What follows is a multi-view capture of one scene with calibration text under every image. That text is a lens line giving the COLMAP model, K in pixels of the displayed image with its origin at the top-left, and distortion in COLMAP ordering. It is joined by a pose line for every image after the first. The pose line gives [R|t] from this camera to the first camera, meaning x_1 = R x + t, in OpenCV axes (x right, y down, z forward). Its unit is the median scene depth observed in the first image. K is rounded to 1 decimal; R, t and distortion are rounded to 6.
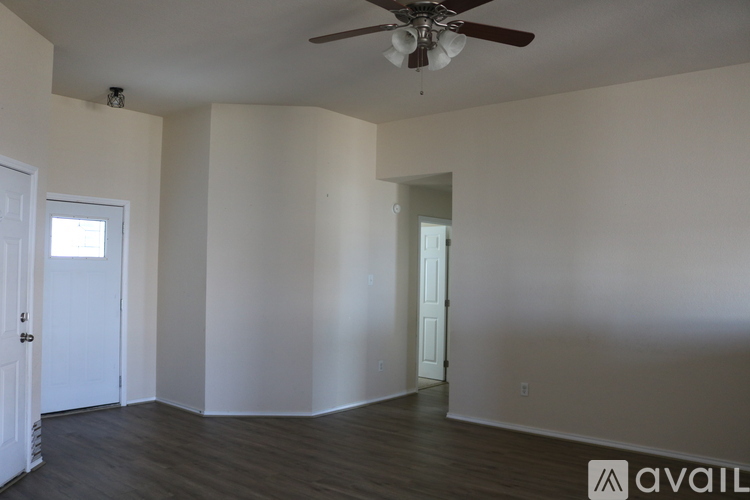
lens RADIAL K [[624.1, 0, 371.2], [0, 624.1, 258.2], [0, 0, 1]] dist [-0.158176, 0.132959]
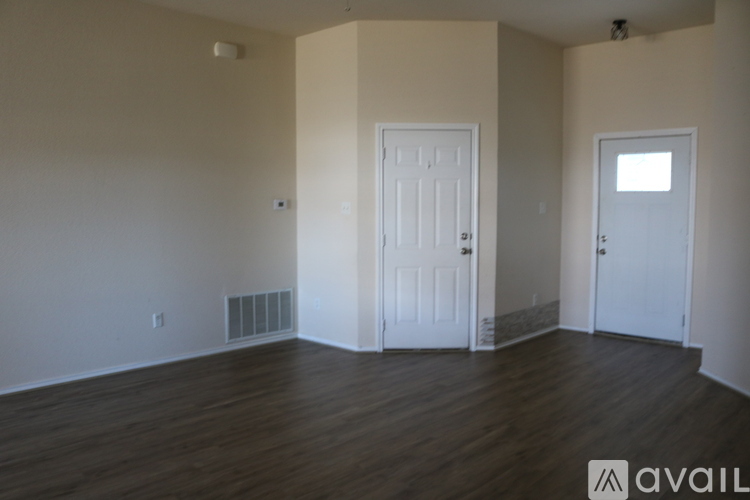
lens RADIAL K [[624.1, 0, 371.2], [0, 624.1, 258.2], [0, 0, 1]] dist [-0.158176, 0.132959]
pose [[-0.071363, 0.071089, -0.994914, 0.585918], [0.022058, 0.997326, 0.069679, 0.030829], [0.997206, -0.016974, -0.072740, 0.612136]]
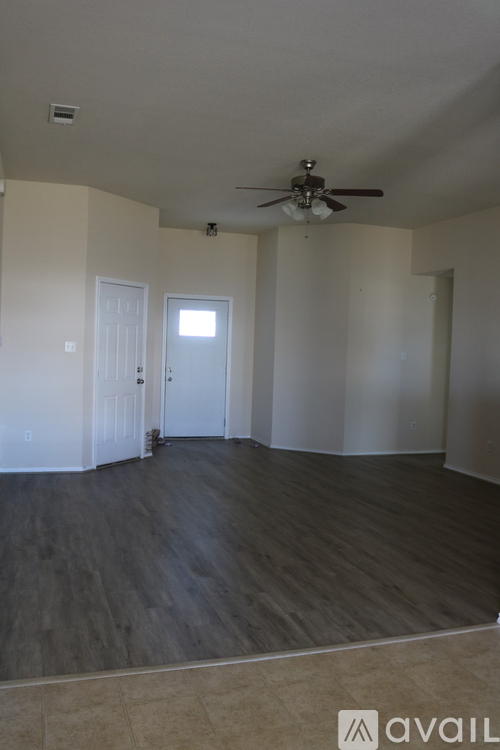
lens RADIAL K [[668.9, 0, 237.7], [0, 668.9, 373.7], [0, 0, 1]] dist [-0.131391, 0.001082]
pose [[0.839488, 0.033902, -0.542320, 0.501846], [-0.006346, 0.998595, 0.052603, 0.003446], [0.543342, -0.040718, 0.838524, -0.337287]]
